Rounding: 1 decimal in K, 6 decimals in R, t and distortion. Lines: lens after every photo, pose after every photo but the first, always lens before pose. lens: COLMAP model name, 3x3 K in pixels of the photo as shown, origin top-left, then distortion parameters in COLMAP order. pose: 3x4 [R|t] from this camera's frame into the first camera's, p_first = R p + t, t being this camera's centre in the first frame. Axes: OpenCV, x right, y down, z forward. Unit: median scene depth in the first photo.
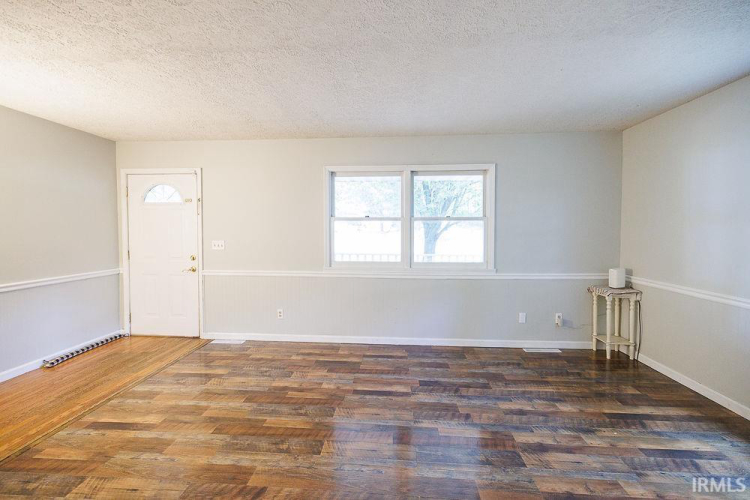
lens RADIAL K [[311.5, 0, 373.9], [0, 311.5, 245.0], [0, 0, 1]] dist [0.001023, 0.000080]
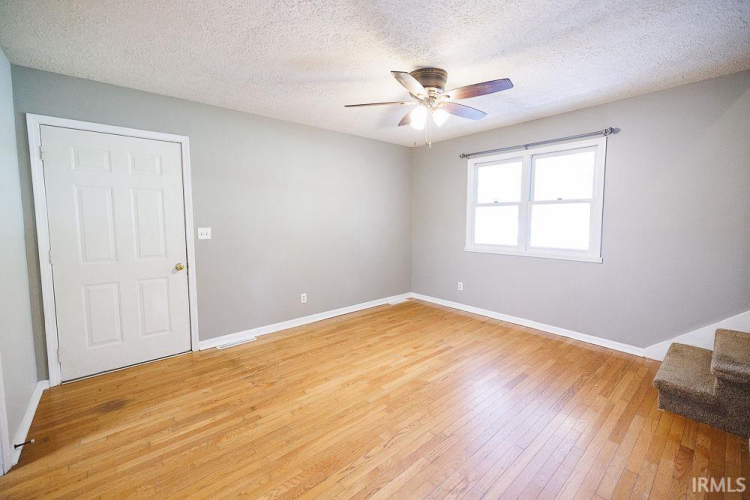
lens RADIAL K [[311.5, 0, 379.0], [0, 311.5, 247.8], [0, 0, 1]] dist [0.001023, 0.000080]
pose [[0.714807, 0.061731, -0.696592, 0.527321], [-0.021923, 0.997585, 0.065908, 0.004613], [0.698978, -0.031840, 0.714434, -0.061628]]
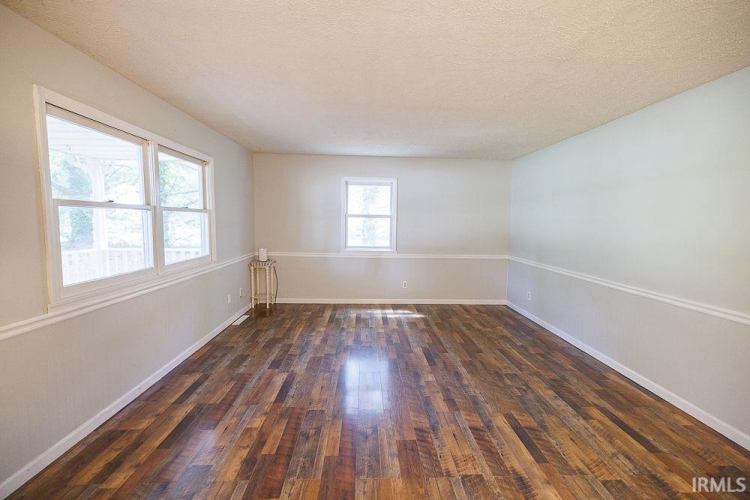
lens RADIAL K [[311.5, 0, 376.5], [0, 311.5, 248.0], [0, 0, 1]] dist [0.001023, 0.000080]
pose [[-0.108211, -0.090776, 0.989975, -0.758339], [0.025301, 0.995248, 0.094025, -0.050971], [-0.993806, 0.035222, -0.105400, 0.618738]]
